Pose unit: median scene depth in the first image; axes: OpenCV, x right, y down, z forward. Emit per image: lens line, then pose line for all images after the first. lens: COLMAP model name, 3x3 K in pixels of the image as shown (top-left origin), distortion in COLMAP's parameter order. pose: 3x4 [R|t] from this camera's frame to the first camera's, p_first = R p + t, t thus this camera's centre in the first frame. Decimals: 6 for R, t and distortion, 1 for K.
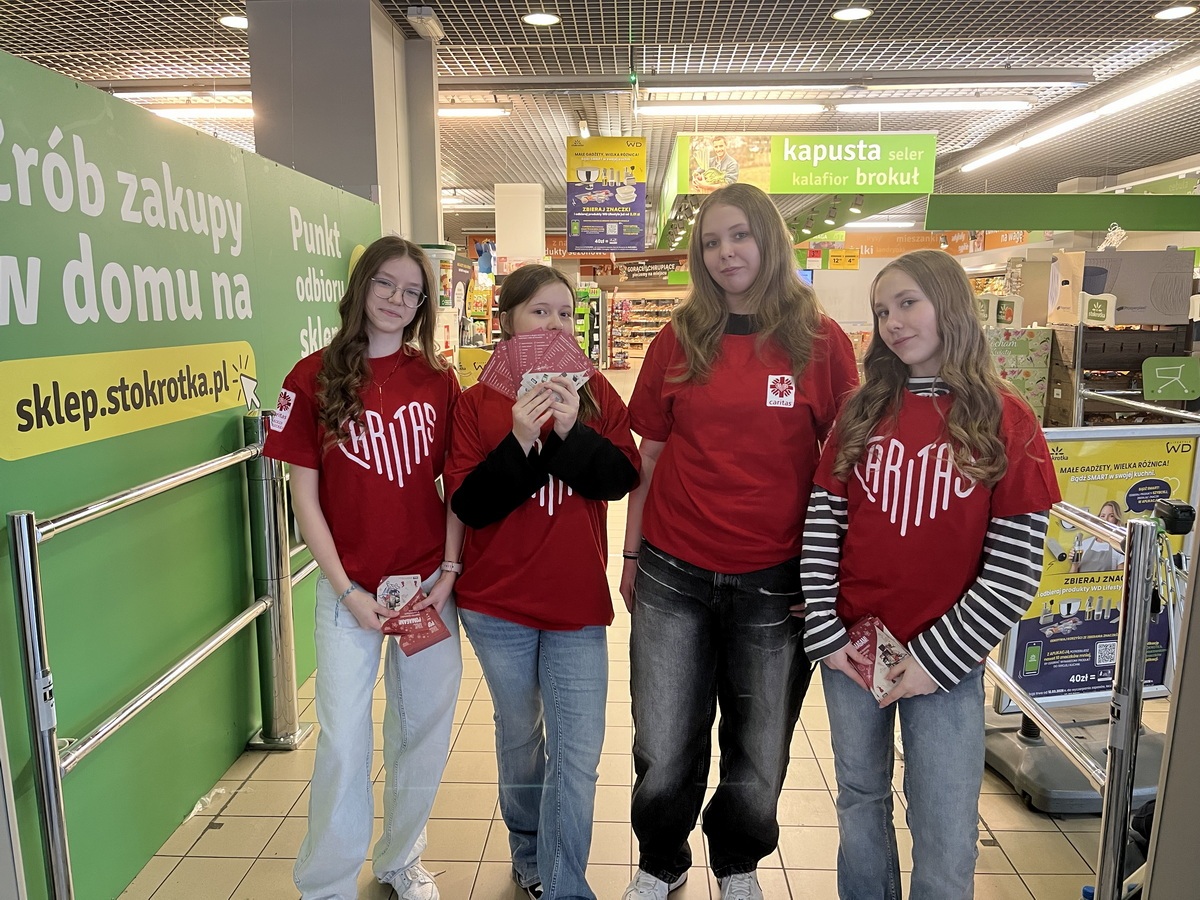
lens RADIAL K [[937.4, 0, 599.2], [0, 937.4, 447.5], [0, 0, 1]] dist [0.059597, -0.098738]
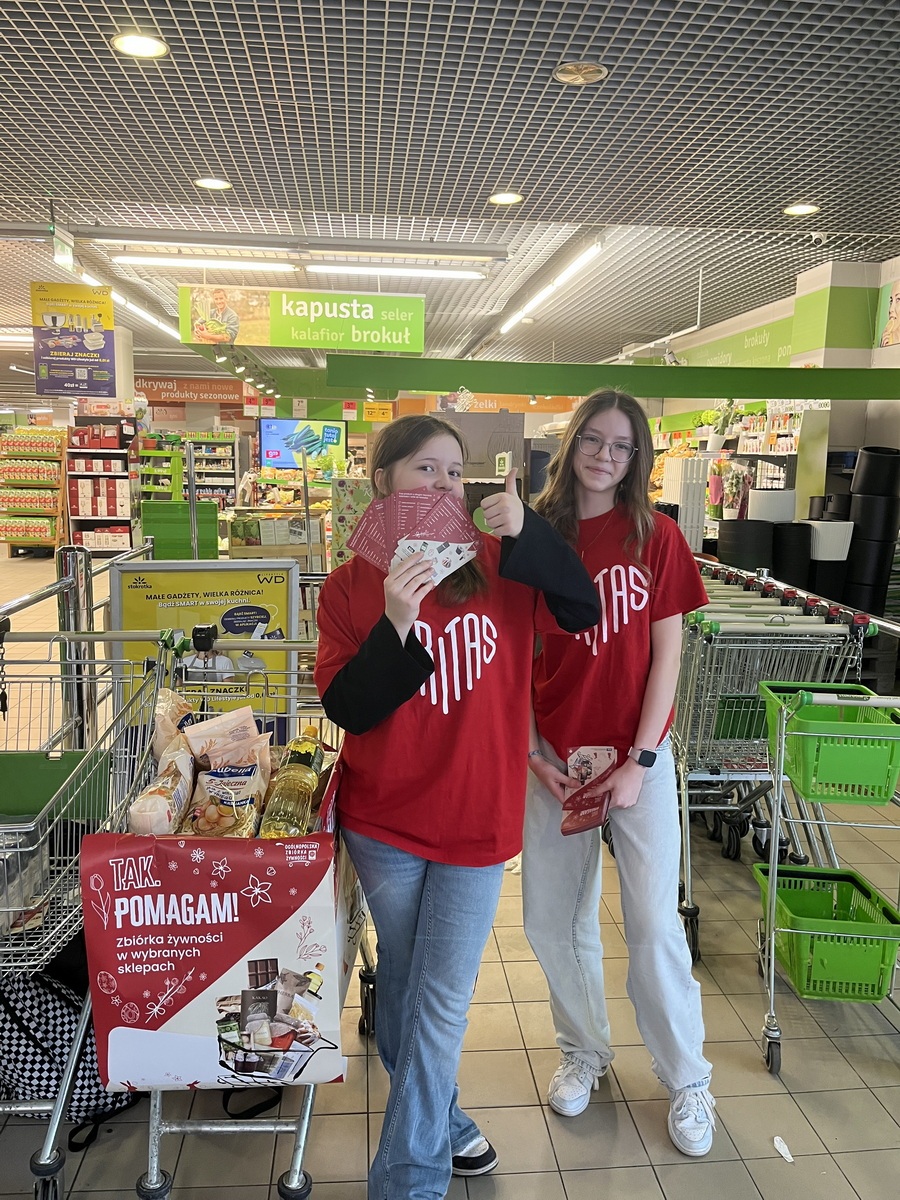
lens RADIAL K [[937.4, 0, 459.8], [0, 937.4, 600.2], [0, 0, 1]] dist [0.059597, -0.098738]
pose [[0.991356, 0.002497, 0.131176, 0.255684], [-0.003234, 0.999980, 0.005405, 0.007252], [-0.131160, -0.005782, 0.991344, -0.070237]]
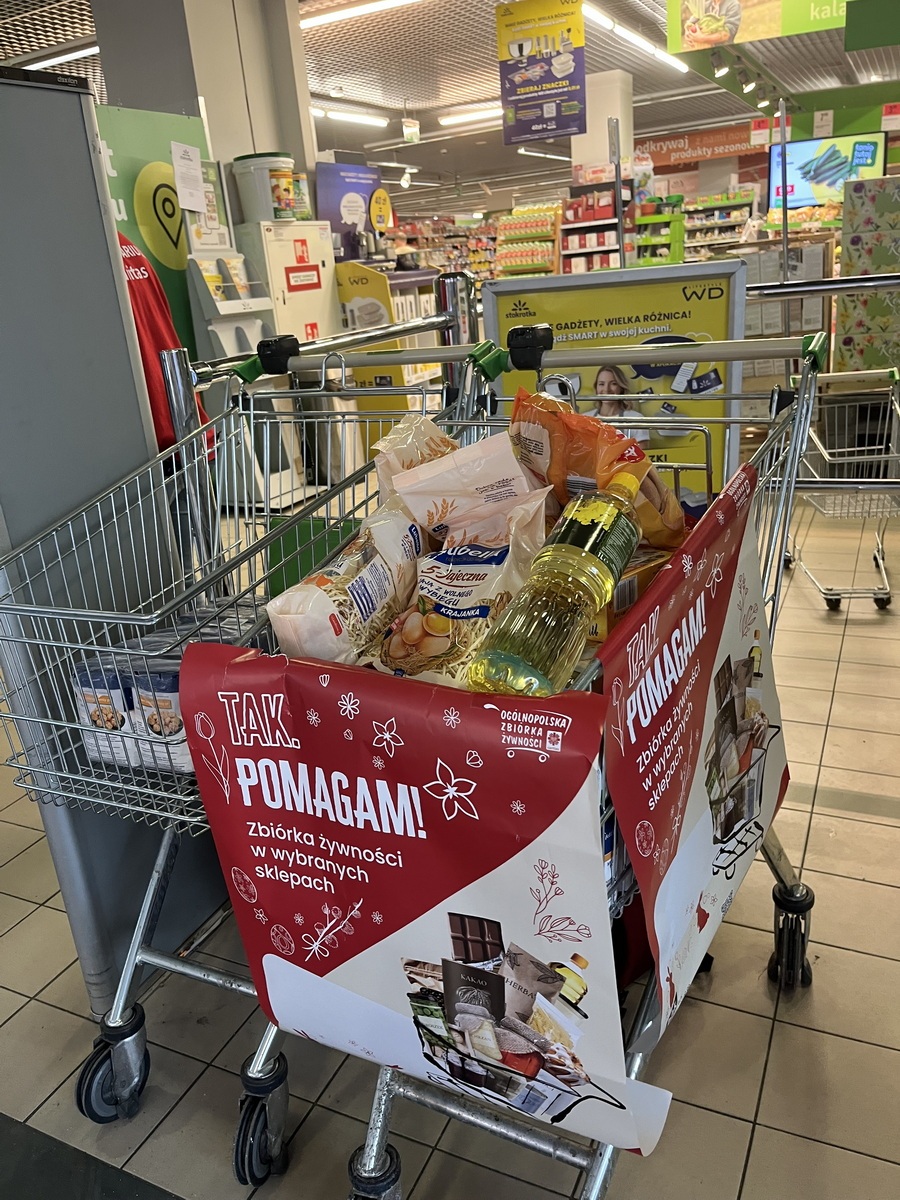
lens RADIAL K [[937.4, 0, 424.8], [0, 937.4, 616.4], [0, 0, 1]] dist [0.059597, -0.098738]
pose [[0.906067, 0.067404, -0.417731, 0.277262], [0.028401, 0.975316, 0.218978, 0.031504], [0.422180, -0.210273, 0.881788, 0.053323]]
